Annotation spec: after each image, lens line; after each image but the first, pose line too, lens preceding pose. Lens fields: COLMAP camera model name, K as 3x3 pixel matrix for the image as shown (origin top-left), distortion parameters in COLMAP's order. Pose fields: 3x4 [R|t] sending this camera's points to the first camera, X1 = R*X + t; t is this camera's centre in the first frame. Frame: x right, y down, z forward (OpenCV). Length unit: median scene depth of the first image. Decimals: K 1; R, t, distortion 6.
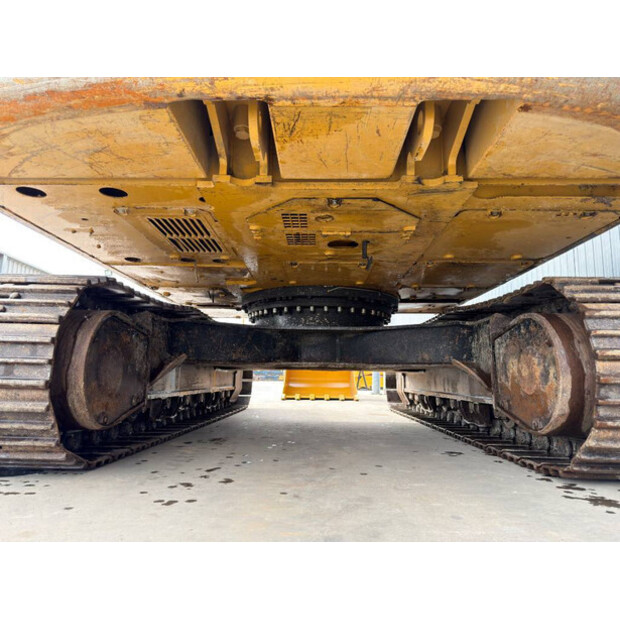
lens RADIAL K [[434.3, 0, 310.0], [0, 434.3, 310.0], [0, 0, 1]] dist [0.006976, -0.092047]
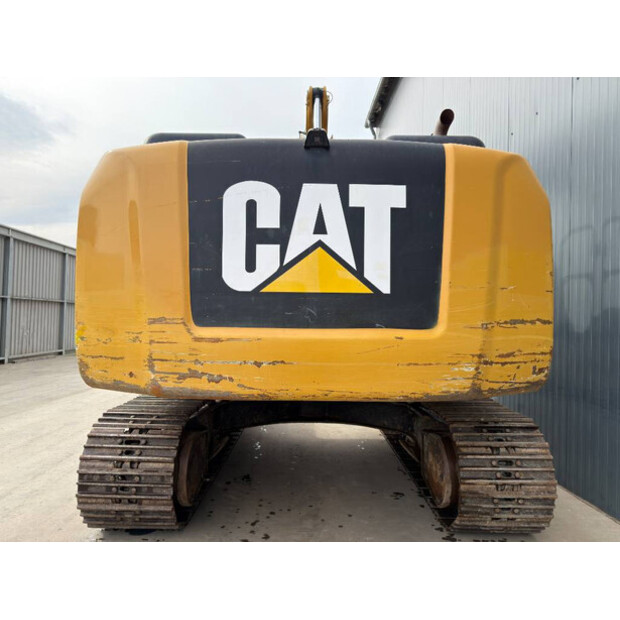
lens RADIAL K [[434.3, 0, 310.0], [0, 434.3, 310.0], [0, 0, 1]] dist [0.006976, -0.092047]
pose [[0.999808, -0.000759, 0.019556, -0.037105], [-0.001643, 0.992462, 0.122544, -0.824466], [-0.019502, -0.122552, 0.992270, -0.749773]]
